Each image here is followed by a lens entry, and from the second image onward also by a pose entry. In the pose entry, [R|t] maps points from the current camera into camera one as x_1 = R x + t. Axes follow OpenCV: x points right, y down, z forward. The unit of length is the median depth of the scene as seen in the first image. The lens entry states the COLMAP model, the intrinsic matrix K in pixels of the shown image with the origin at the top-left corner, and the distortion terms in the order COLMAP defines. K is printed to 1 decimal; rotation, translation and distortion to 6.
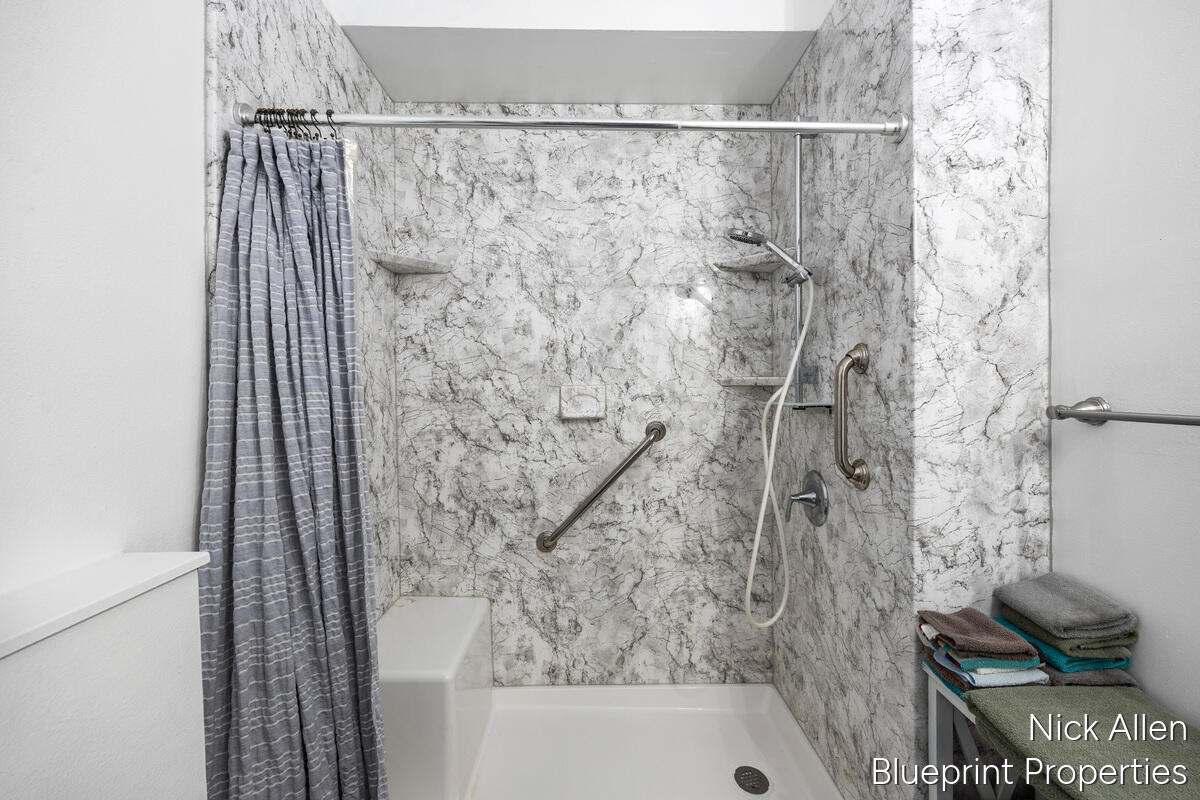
lens RADIAL K [[487.7, 0, 594.3], [0, 487.7, 389.7], [0, 0, 1]] dist [-0.000517, -0.000233]
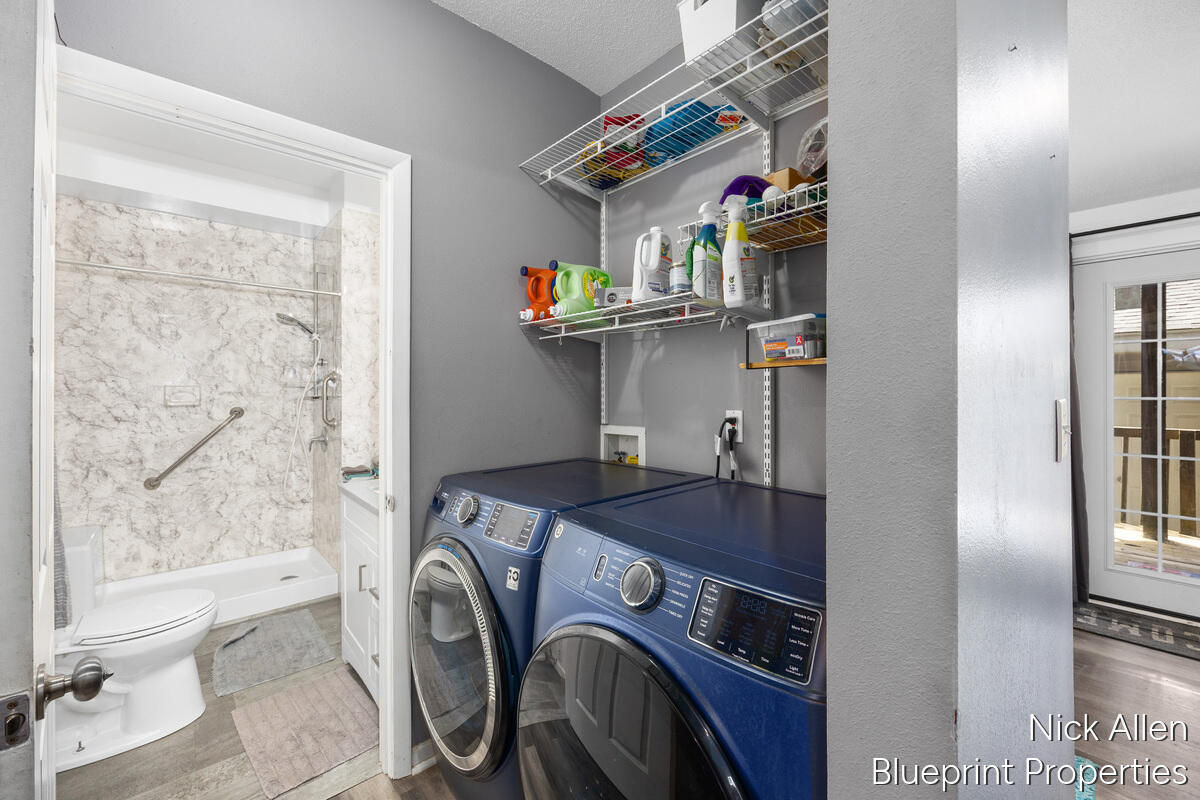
lens RADIAL K [[487.7, 0, 594.3], [0, 487.7, 389.7], [0, 0, 1]] dist [-0.000517, -0.000233]
pose [[0.759203, 0.005917, 0.650827, -0.039131], [-0.006965, 0.999975, -0.000965, -0.004666], [-0.650817, -0.003800, 0.759225, -1.162800]]
